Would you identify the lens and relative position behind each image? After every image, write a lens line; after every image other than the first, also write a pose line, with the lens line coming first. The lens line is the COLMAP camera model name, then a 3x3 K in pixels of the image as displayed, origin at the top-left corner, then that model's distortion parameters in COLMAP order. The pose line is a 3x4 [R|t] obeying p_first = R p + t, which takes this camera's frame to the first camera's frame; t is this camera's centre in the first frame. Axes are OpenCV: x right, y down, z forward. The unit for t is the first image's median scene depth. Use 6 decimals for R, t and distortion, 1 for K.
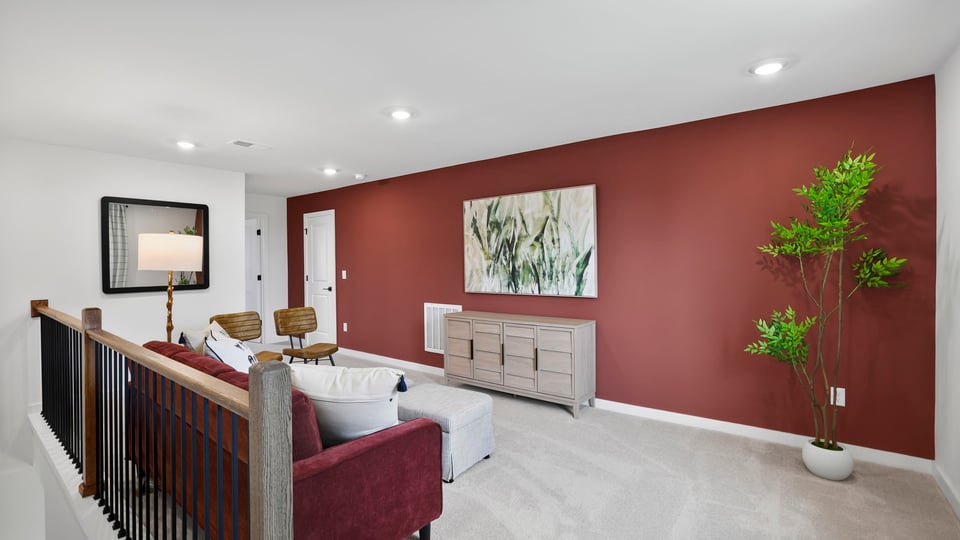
lens RADIAL K [[421.9, 0, 473.7], [0, 421.9, 255.3], [0, 0, 1]] dist [-0.031896, 0.007897]
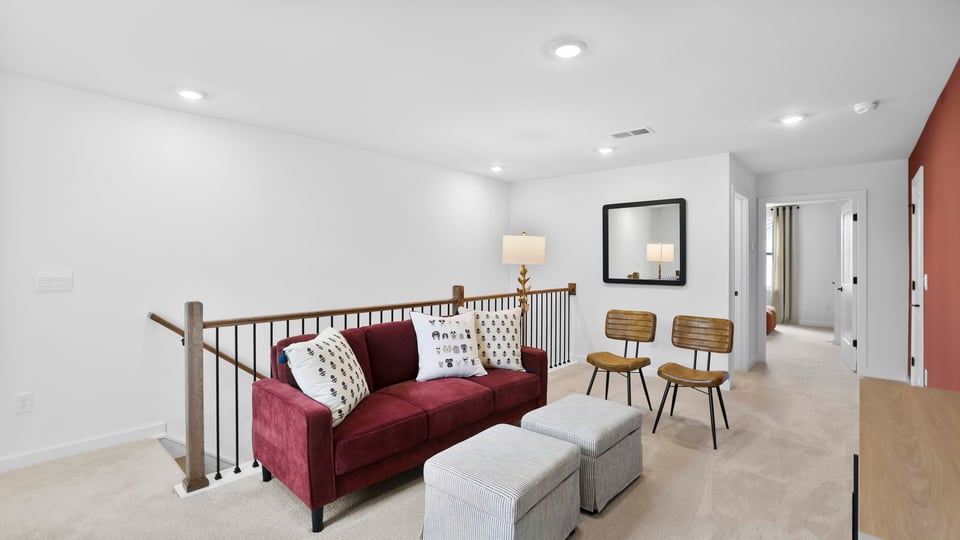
lens RADIAL K [[421.9, 0, 473.7], [0, 421.9, 255.3], [0, 0, 1]] dist [-0.031896, 0.007897]
pose [[-0.087134, -0.002831, -0.996193, 0.402835], [0.006193, 0.999975, -0.003383, 0.012533], [0.996177, -0.006464, -0.087114, 0.690704]]
